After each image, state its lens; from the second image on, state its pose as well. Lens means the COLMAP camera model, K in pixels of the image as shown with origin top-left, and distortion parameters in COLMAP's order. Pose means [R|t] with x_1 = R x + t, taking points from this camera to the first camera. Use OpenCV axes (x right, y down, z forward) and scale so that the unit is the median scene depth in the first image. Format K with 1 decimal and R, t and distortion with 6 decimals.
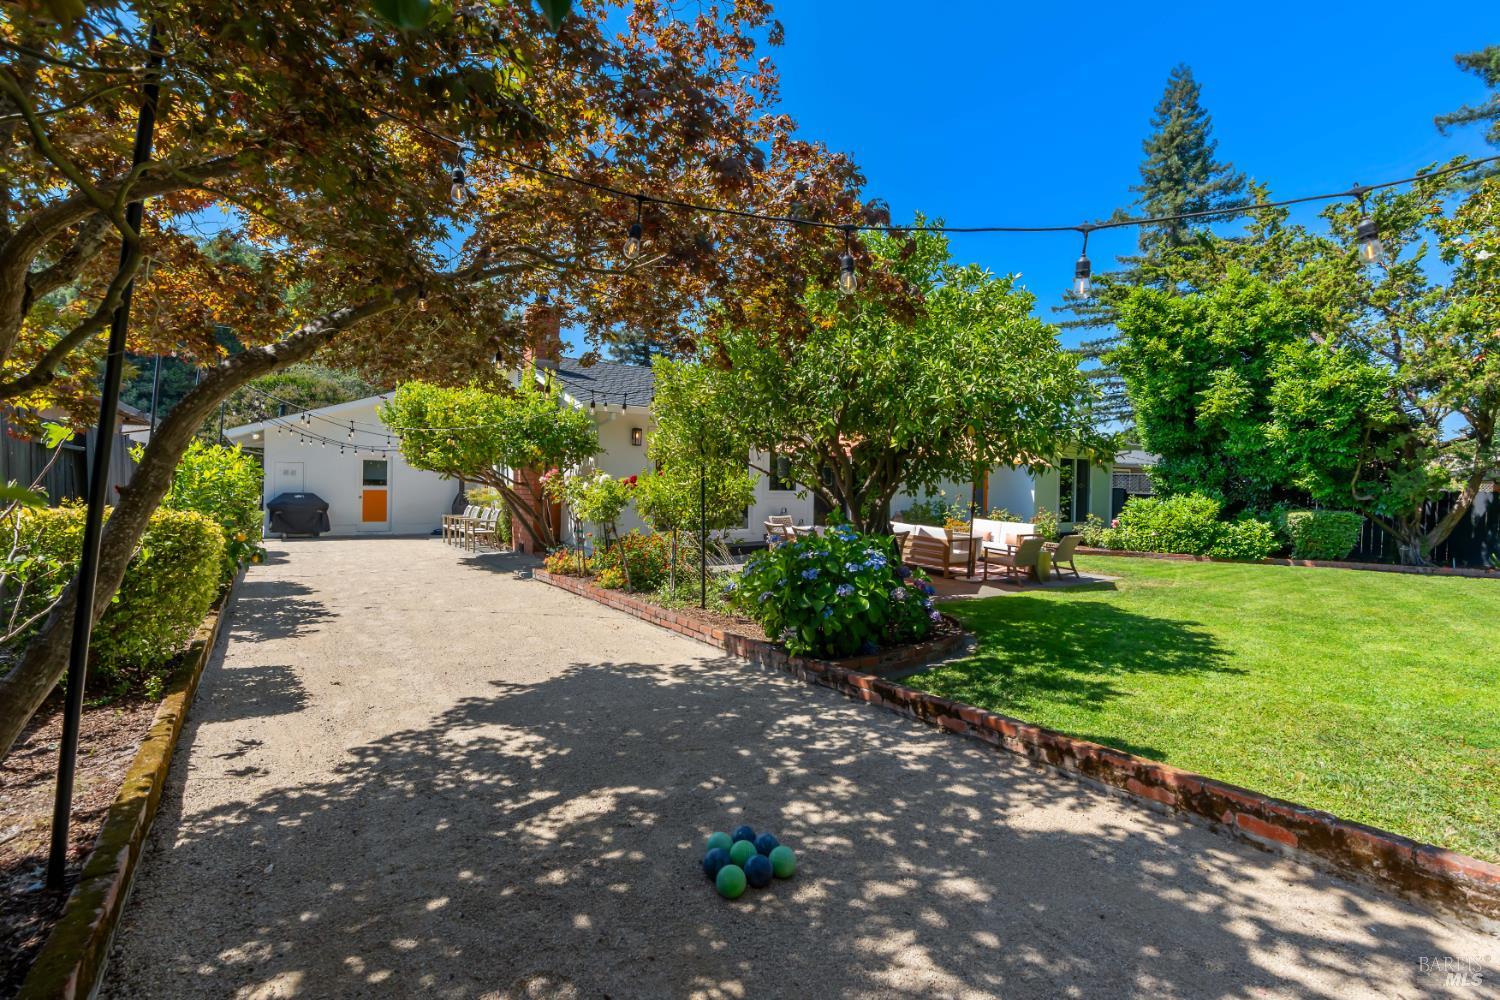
lens RADIAL K [[681.6, 0, 751.9], [0, 681.6, 490.0], [0, 0, 1]] dist [0.000095, 0.000716]
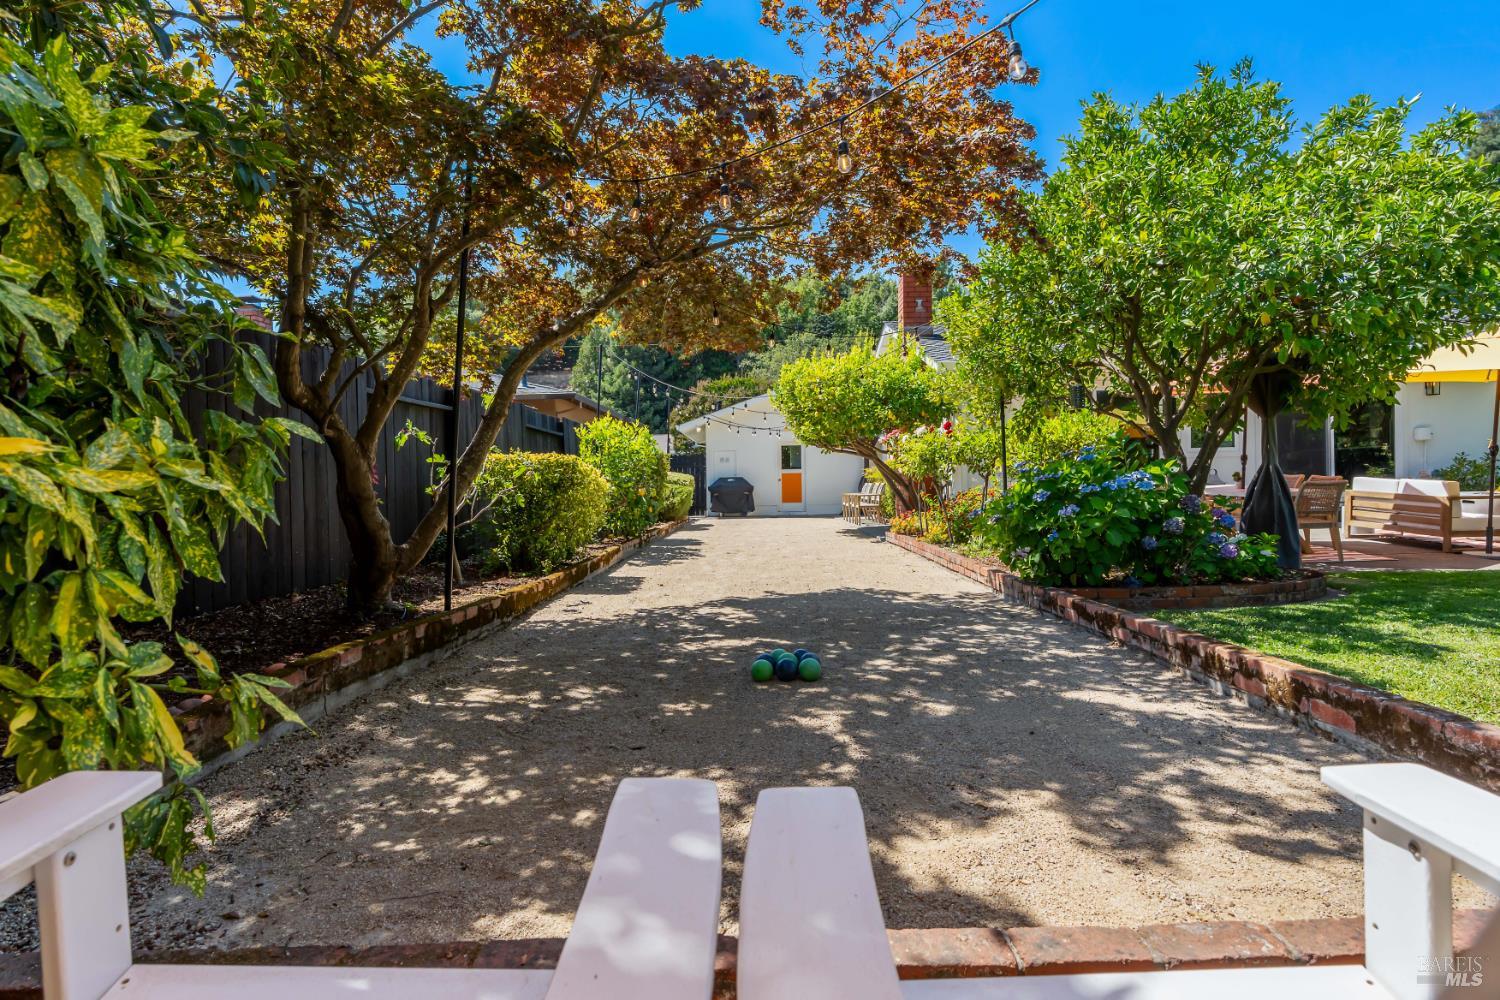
lens RADIAL K [[763.6, 0, 750.0], [0, 763.6, 500.0], [0, 0, 1]] dist [-0.003863, -0.000280]
pose [[0.816626, -0.019479, -0.576839, 0.162545], [0.033471, 0.999347, 0.013637, 0.044183], [0.576196, -0.030444, 0.816744, -0.041089]]
